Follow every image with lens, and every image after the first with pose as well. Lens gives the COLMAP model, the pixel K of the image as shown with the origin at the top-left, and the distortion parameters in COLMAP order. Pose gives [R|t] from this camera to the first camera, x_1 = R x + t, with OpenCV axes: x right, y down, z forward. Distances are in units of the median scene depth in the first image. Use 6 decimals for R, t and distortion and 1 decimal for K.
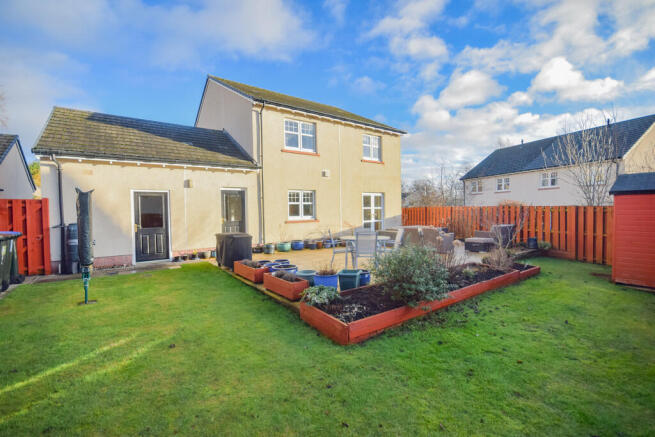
lens RADIAL K [[287.6, 0, 327.9], [0, 287.6, 215.6], [0, 0, 1]] dist [-0.001135, -0.000613]
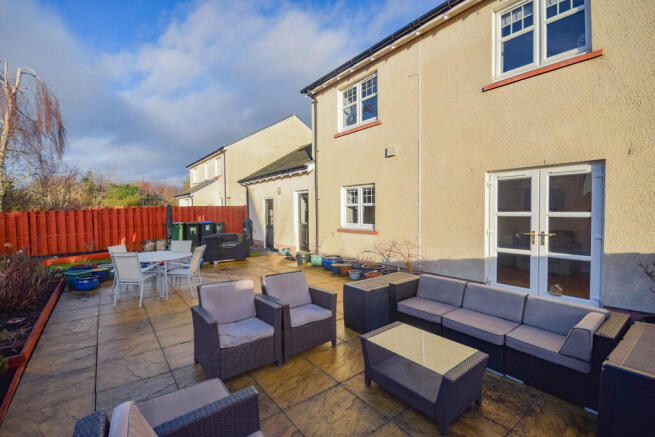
lens RADIAL K [[287.6, 0, 327.9], [0, 287.6, 215.6], [0, 0, 1]] dist [-0.001135, -0.000613]
pose [[0.021068, 0.039069, -0.999014, 0.564734], [-0.008396, 0.999208, 0.038899, -0.041845], [0.999743, 0.007568, 0.021379, 0.886652]]
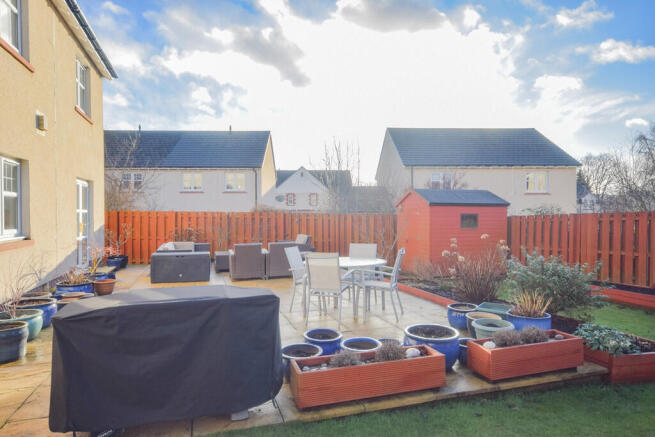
lens RADIAL K [[401.8, 0, 327.5], [0, 401.8, 218.5], [0, 0, 1]] dist [0.000219, 0.000171]
pose [[0.323562, 0.005233, 0.946193, -0.410927], [0.009957, 0.999911, -0.008935, -0.004778], [-0.946155, 0.012312, 0.323481, 0.459577]]
